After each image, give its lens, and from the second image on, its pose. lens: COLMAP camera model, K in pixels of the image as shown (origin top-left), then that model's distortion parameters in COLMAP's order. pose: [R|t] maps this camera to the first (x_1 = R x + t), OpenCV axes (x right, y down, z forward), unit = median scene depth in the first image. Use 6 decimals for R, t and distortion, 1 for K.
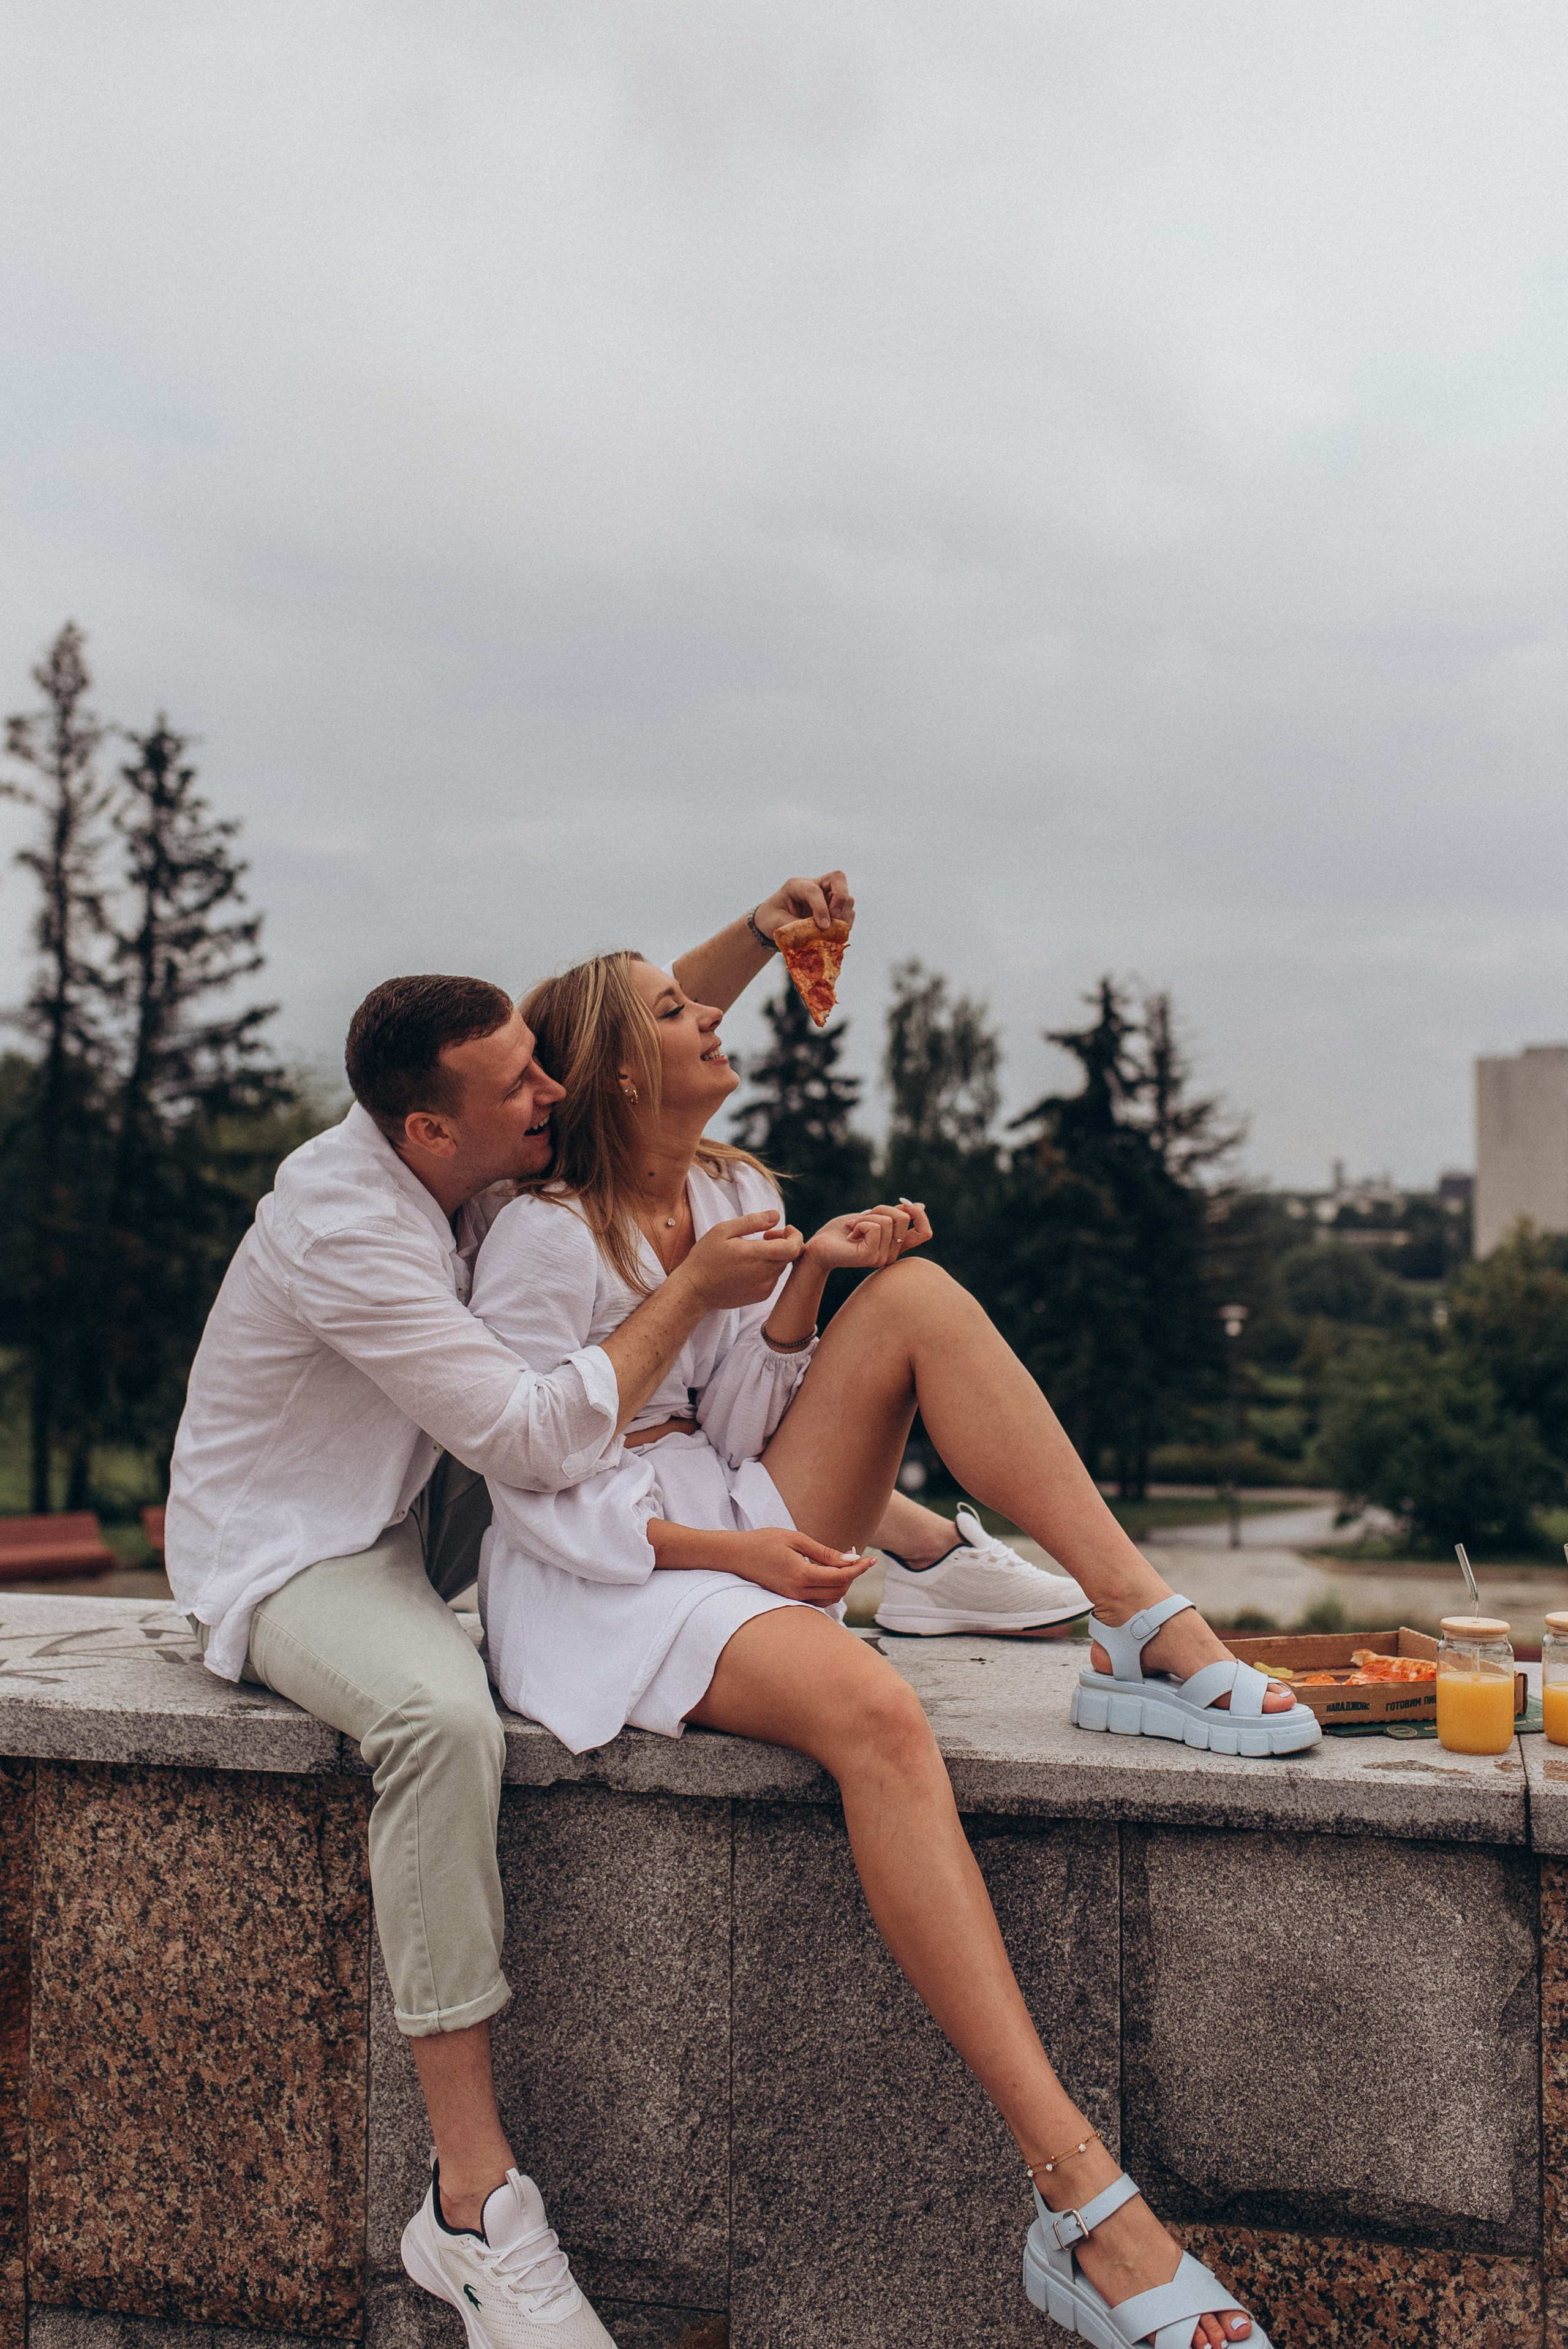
lens RADIAL K [[2510.0, 0, 786.2], [0, 2510.0, 1090.5], [0, 0, 1]] dist [-0.006376, 0.016671]
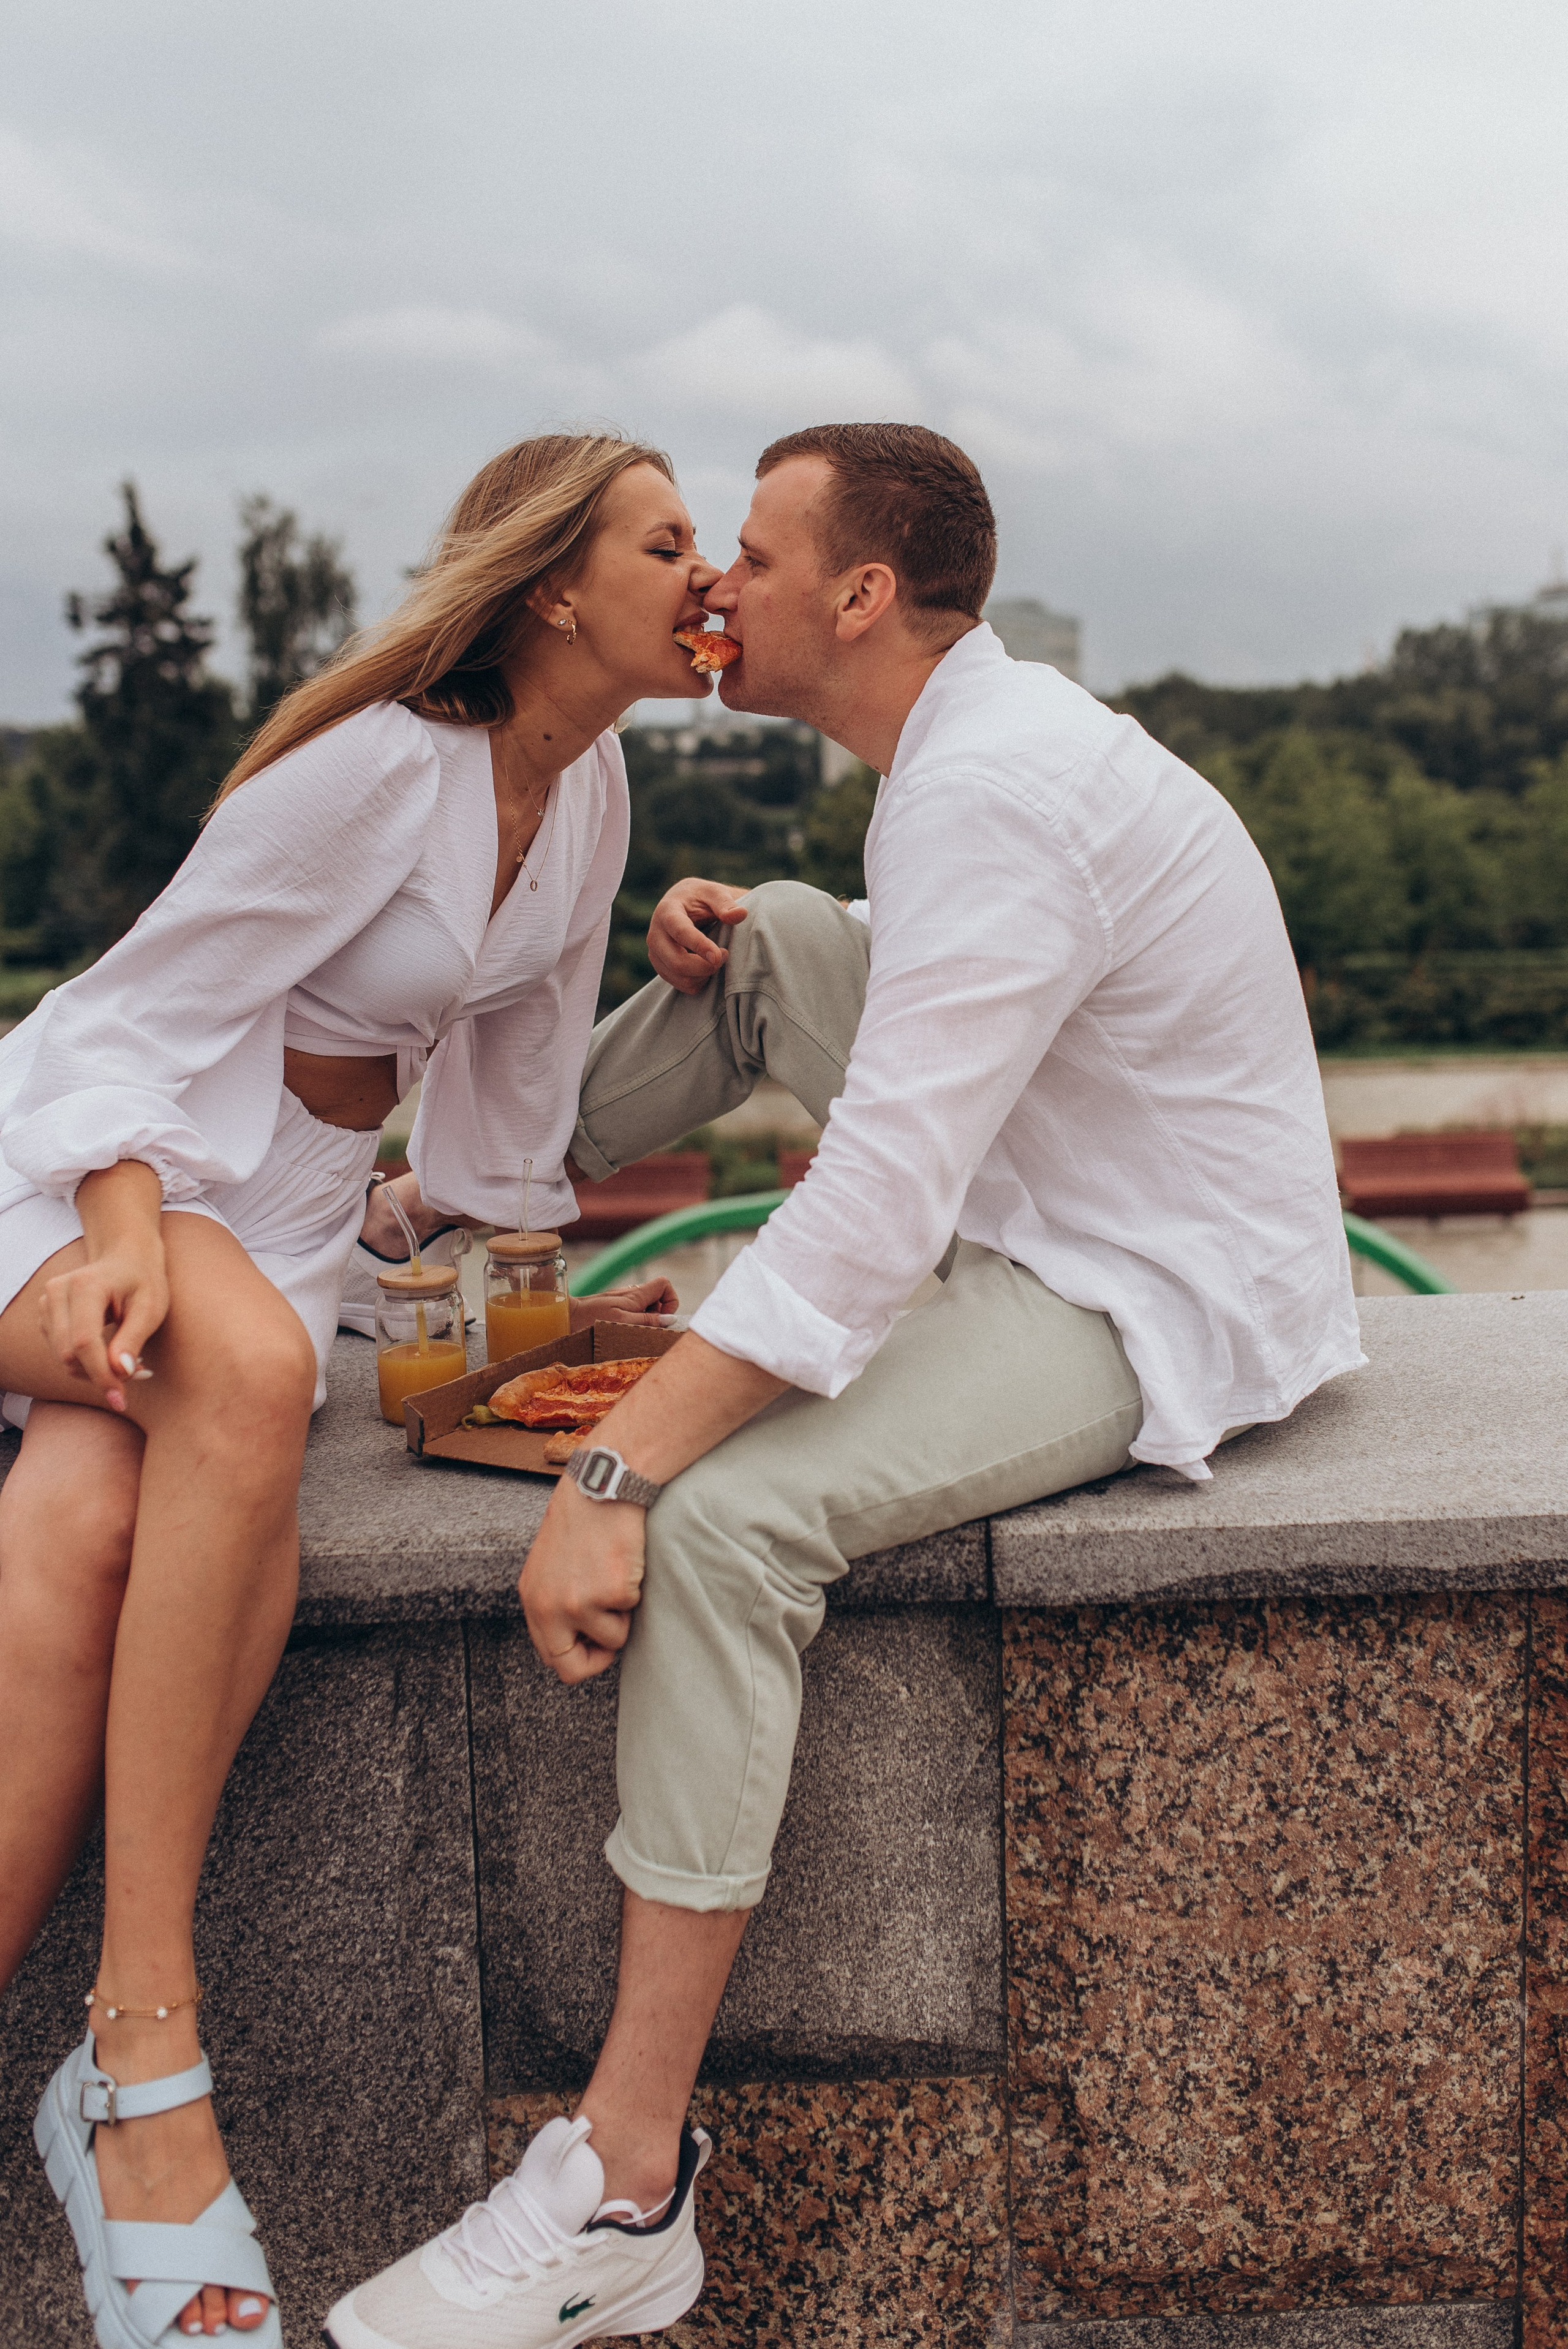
lens RADIAL K [[2425.3, 0, 863.6], [0, 2425.3, 1070.9], [0, 0, 1]] dist [-0.004271, 0.014346]
pose [[0.959607, -0.062791, 0.274246, 0.055284], [0.012495, 0.983326, 0.181421, 0.003497], [-0.281065, -0.170666, 0.944392, 0.289871]]
